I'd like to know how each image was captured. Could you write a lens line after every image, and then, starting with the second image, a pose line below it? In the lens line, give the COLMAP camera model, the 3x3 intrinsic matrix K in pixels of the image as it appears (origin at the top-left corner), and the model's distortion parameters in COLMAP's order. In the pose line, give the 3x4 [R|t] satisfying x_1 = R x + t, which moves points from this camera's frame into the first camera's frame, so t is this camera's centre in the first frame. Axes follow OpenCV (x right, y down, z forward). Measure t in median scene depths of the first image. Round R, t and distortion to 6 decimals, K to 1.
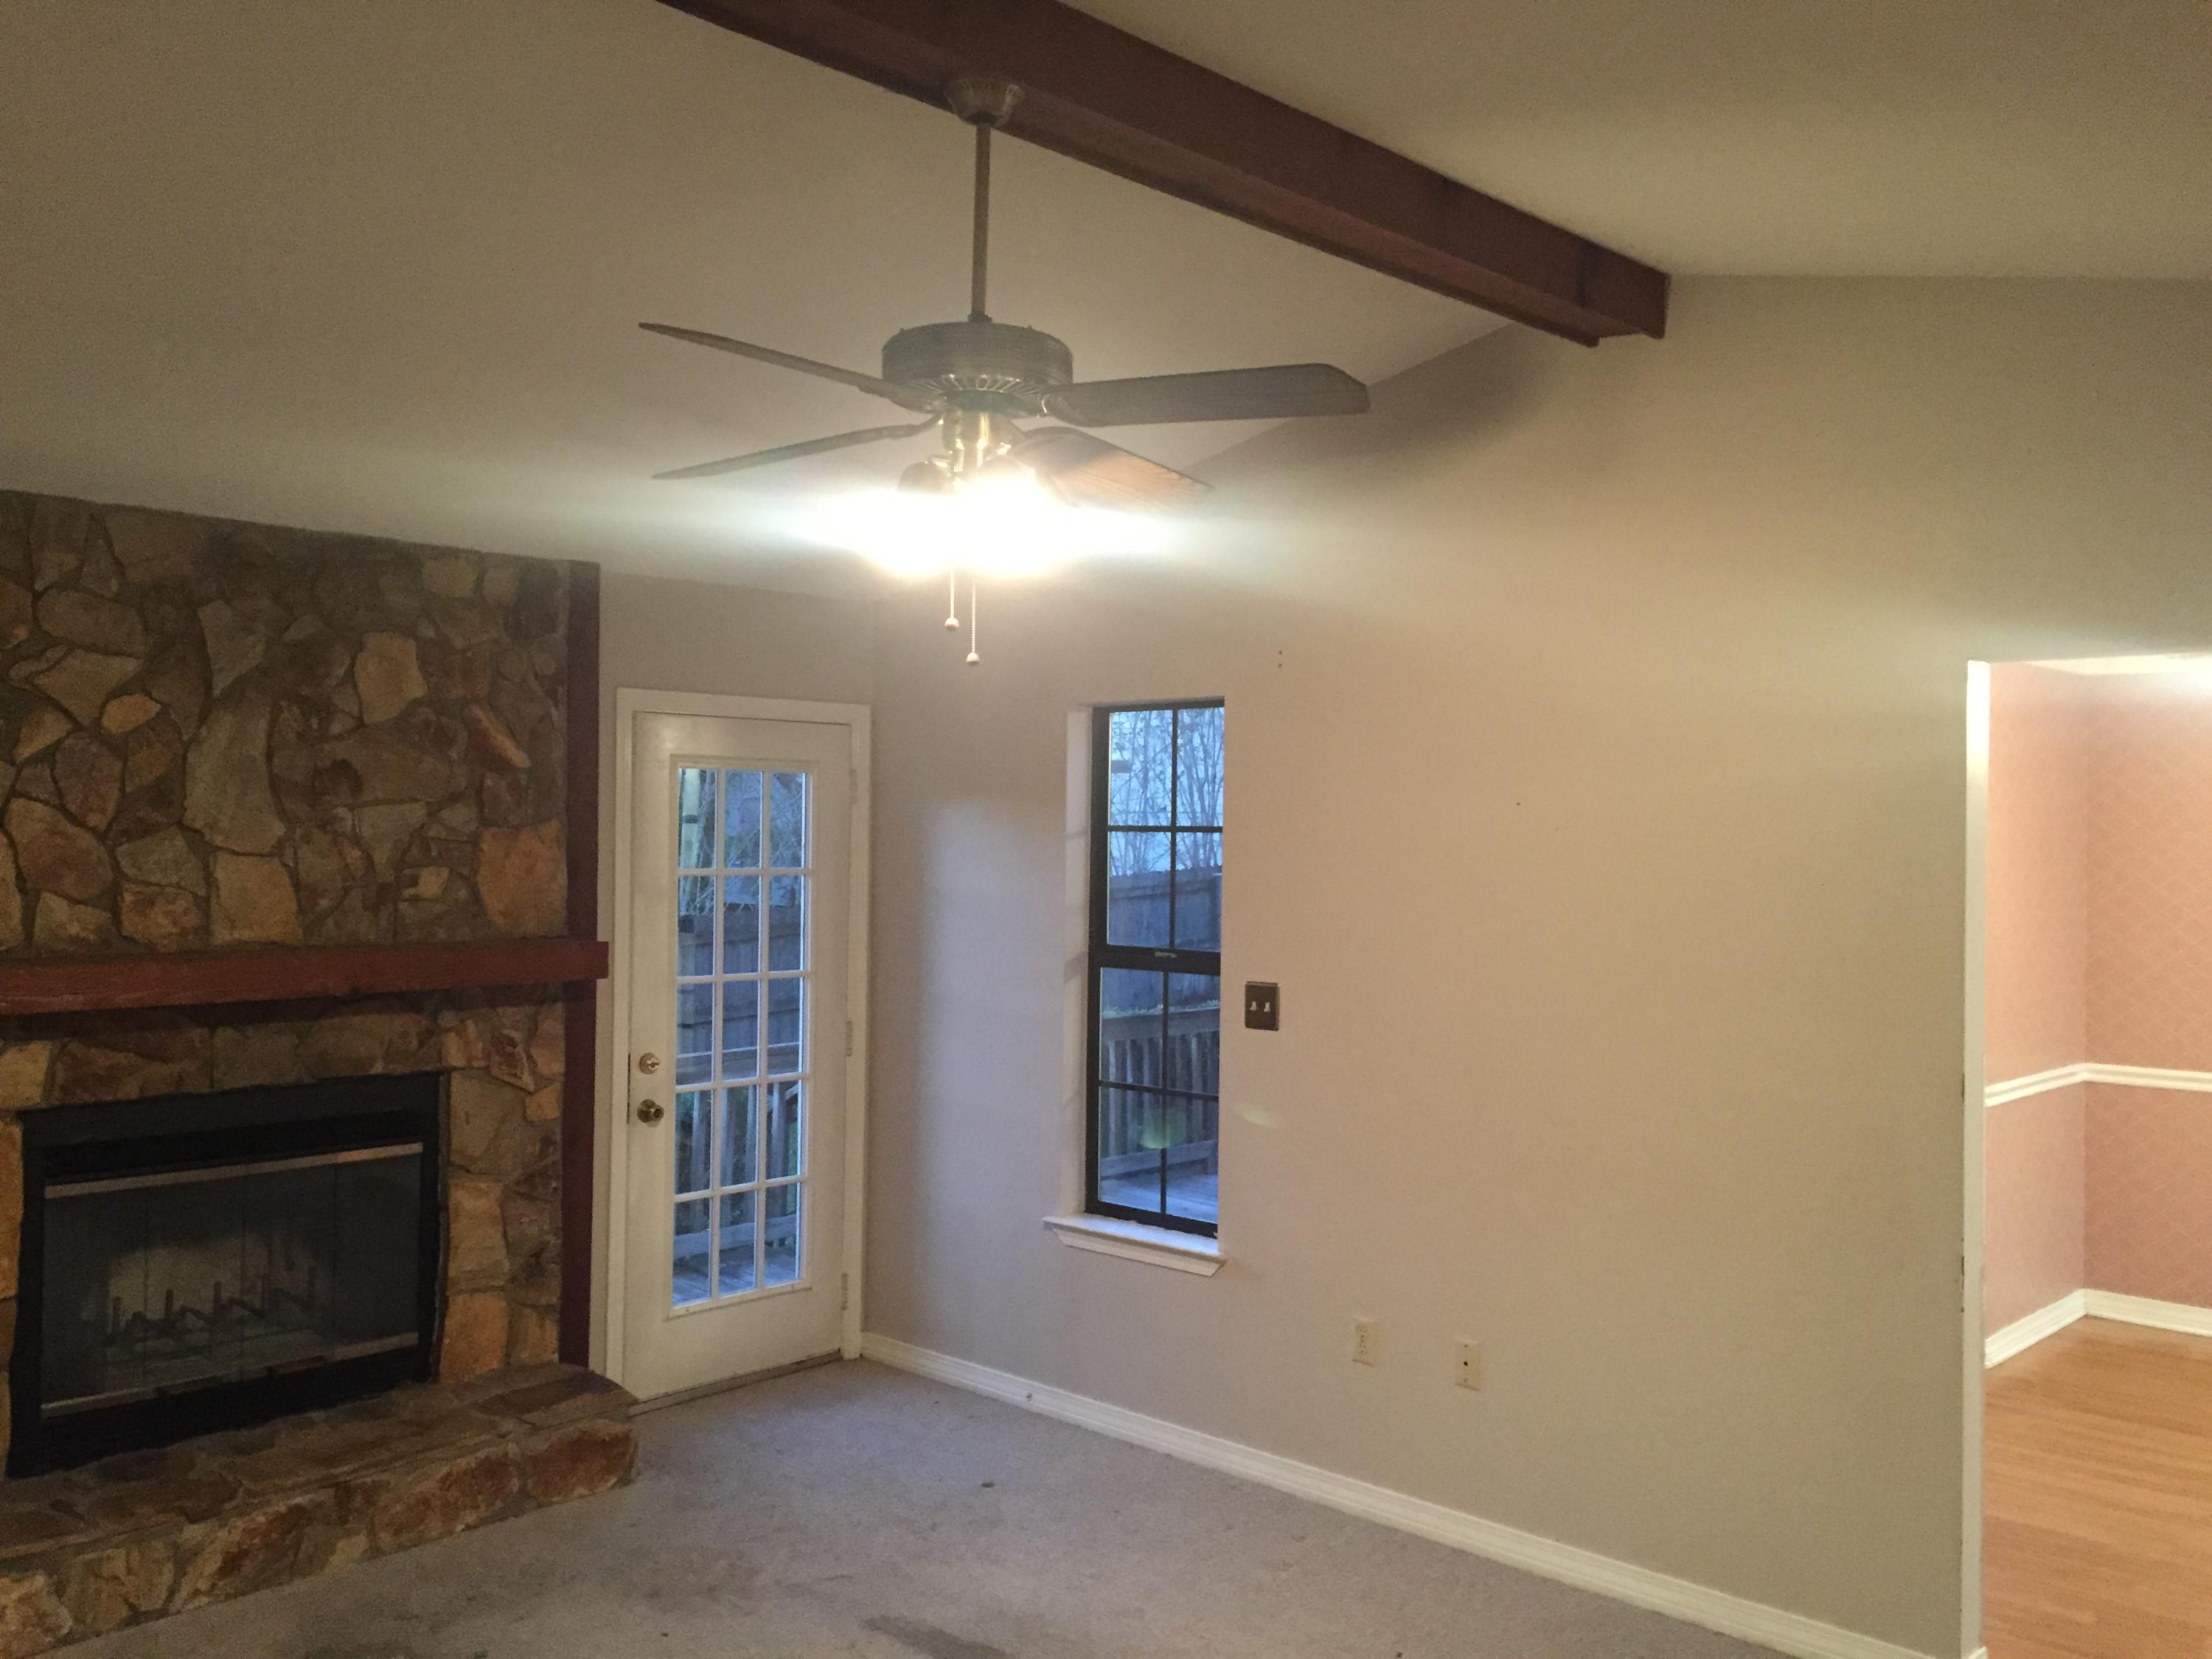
lens RADIAL K [[1903.2, 0, 1106.0], [0, 1903.2, 829.5], [0, 0, 1]] dist [0.099170, -0.150447]
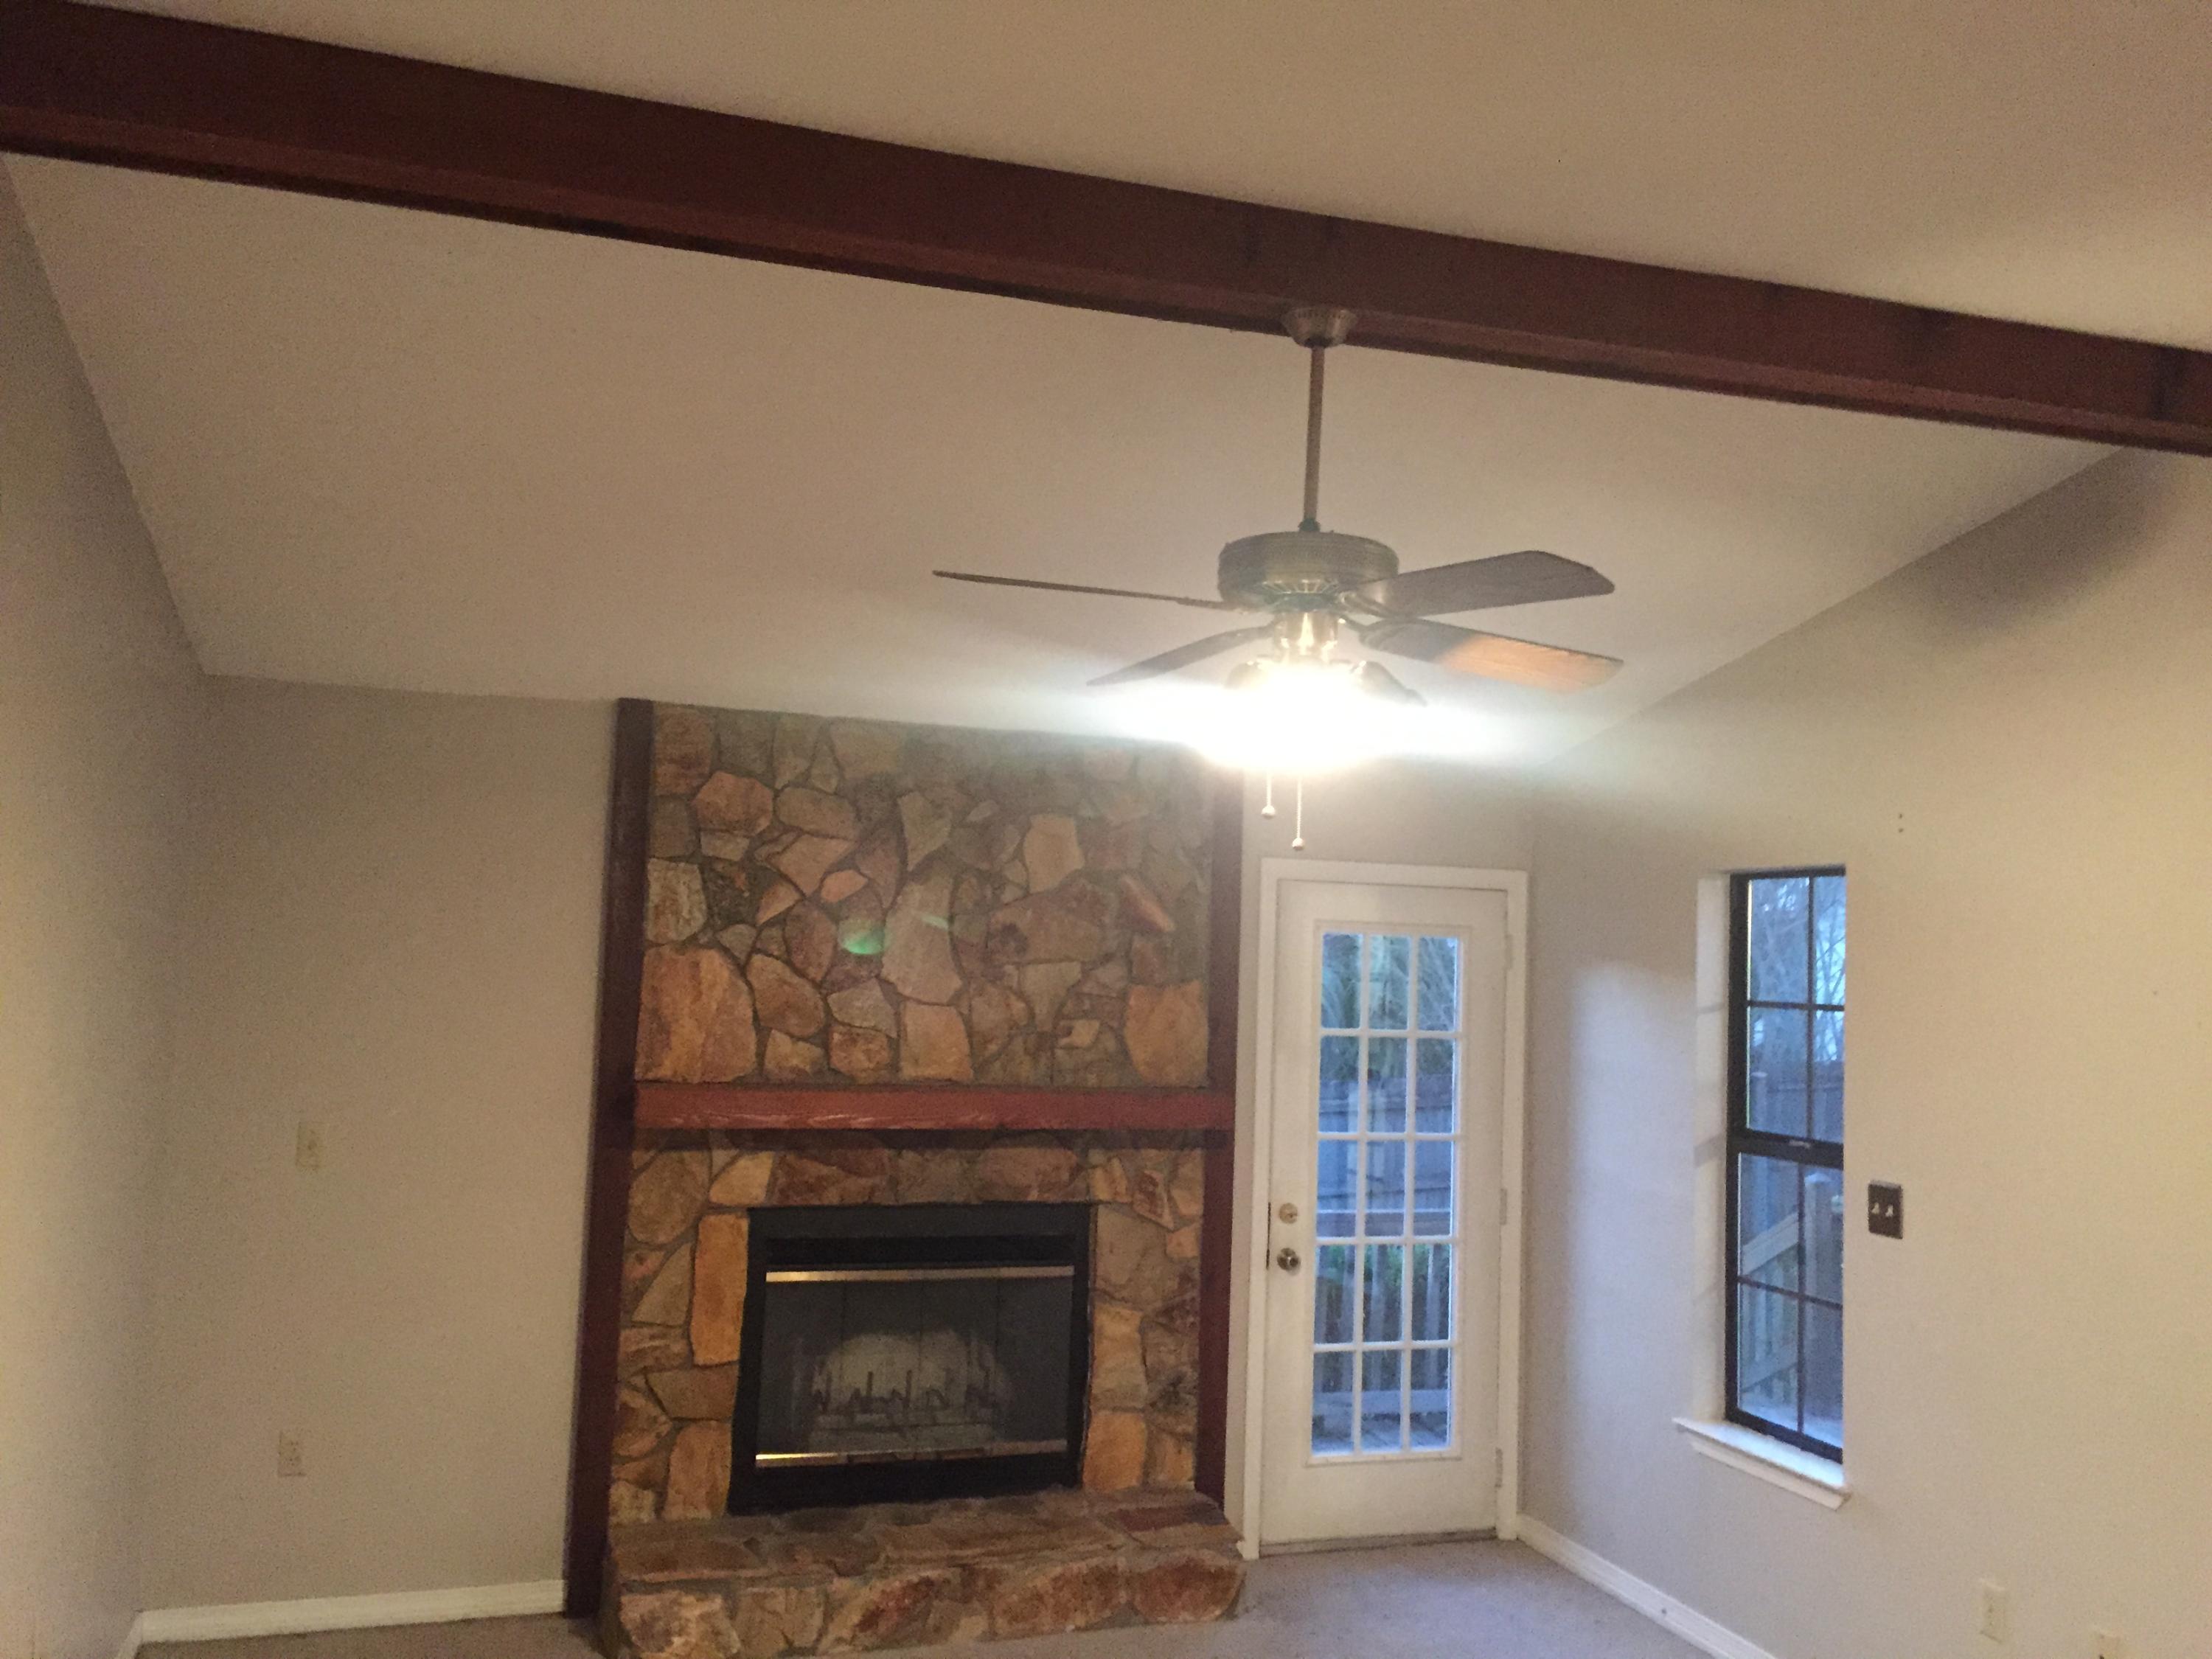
lens RADIAL K [[1903.2, 0, 1106.0], [0, 1903.2, 829.5], [0, 0, 1]] dist [0.099170, -0.150447]
pose [[0.874907, -0.013667, -0.484098, 0.206675], [-0.024080, 0.997138, -0.071670, -0.011815], [0.483692, 0.074362, 0.872074, 0.020806]]
